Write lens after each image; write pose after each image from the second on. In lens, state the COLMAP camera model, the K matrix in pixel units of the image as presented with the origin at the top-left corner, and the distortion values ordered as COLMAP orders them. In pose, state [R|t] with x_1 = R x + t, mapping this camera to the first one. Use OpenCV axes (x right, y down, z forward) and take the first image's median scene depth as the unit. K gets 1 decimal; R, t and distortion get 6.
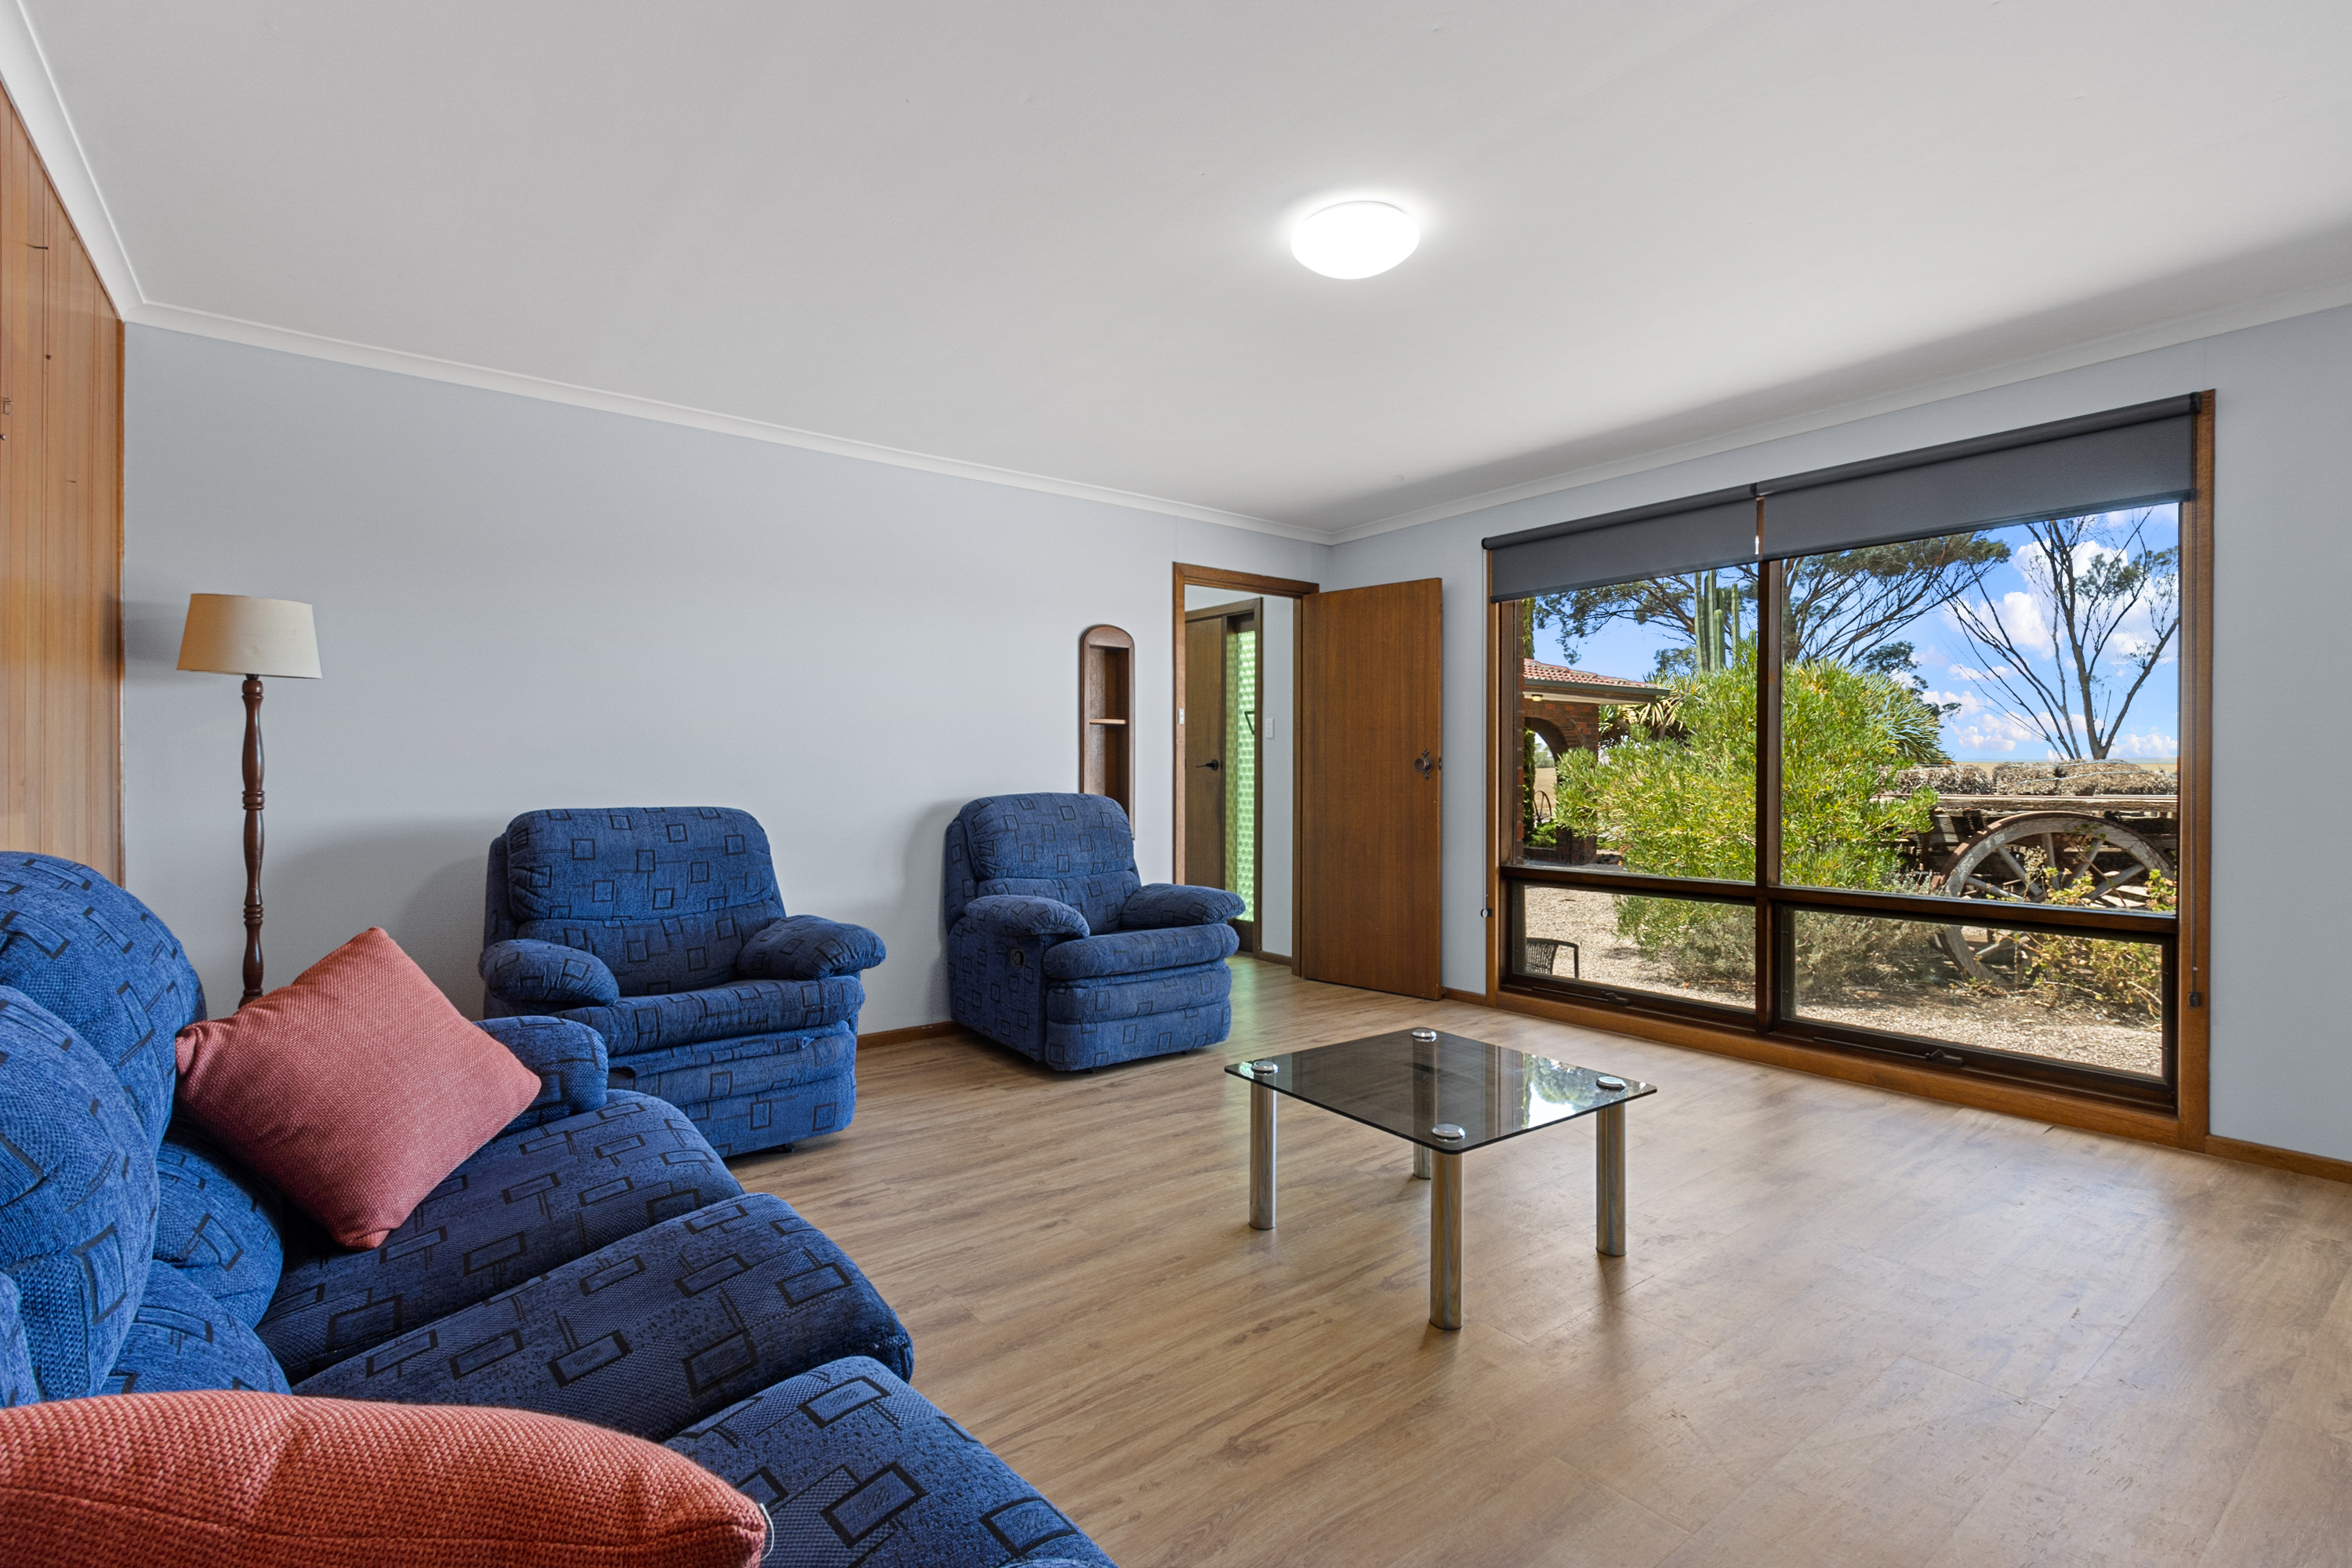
lens RADIAL K [[1083.5, 0, 1171.5], [0, 1083.5, 783.5], [0, 0, 1]] dist [0.001715, 0.000720]
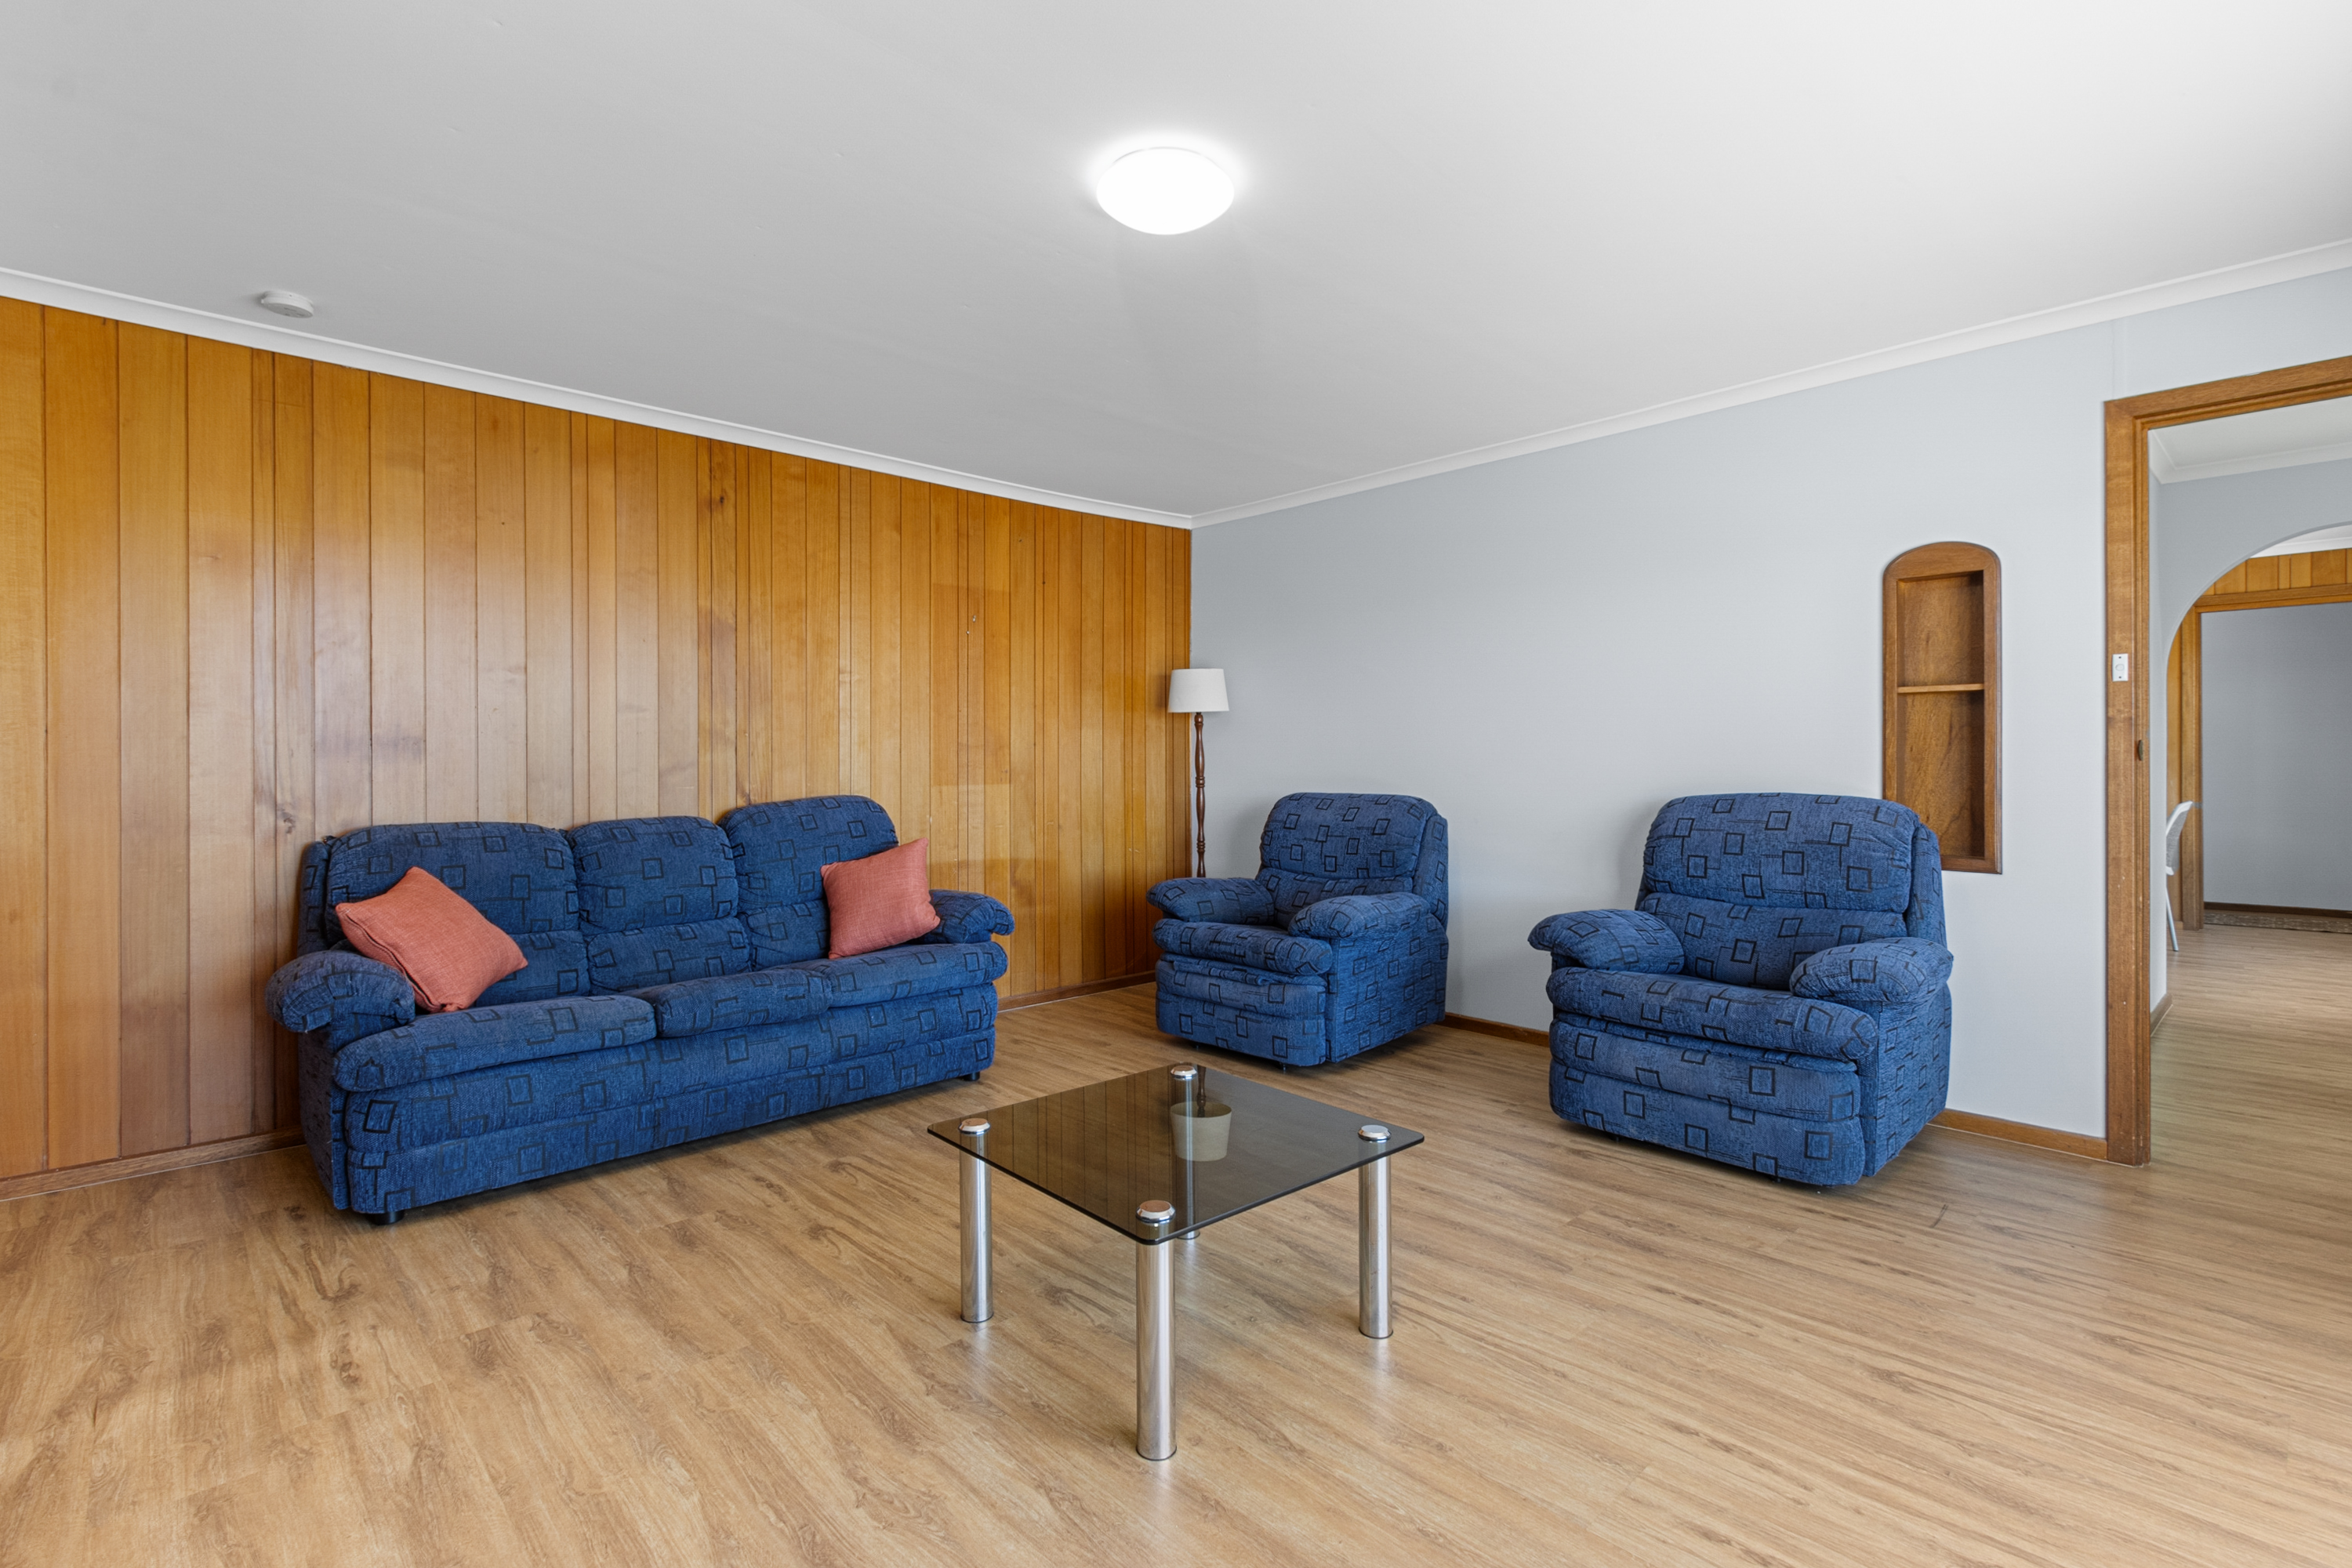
lens RADIAL K [[1083.5, 0, 1170.1], [0, 1083.5, 767.5], [0, 0, 1]] dist [0.001715, 0.000720]
pose [[0.095420, 0.001710, -0.995436, 0.735133], [-0.007324, 0.999973, 0.001015, -0.008545], [0.995410, 0.007194, 0.095429, 0.623160]]
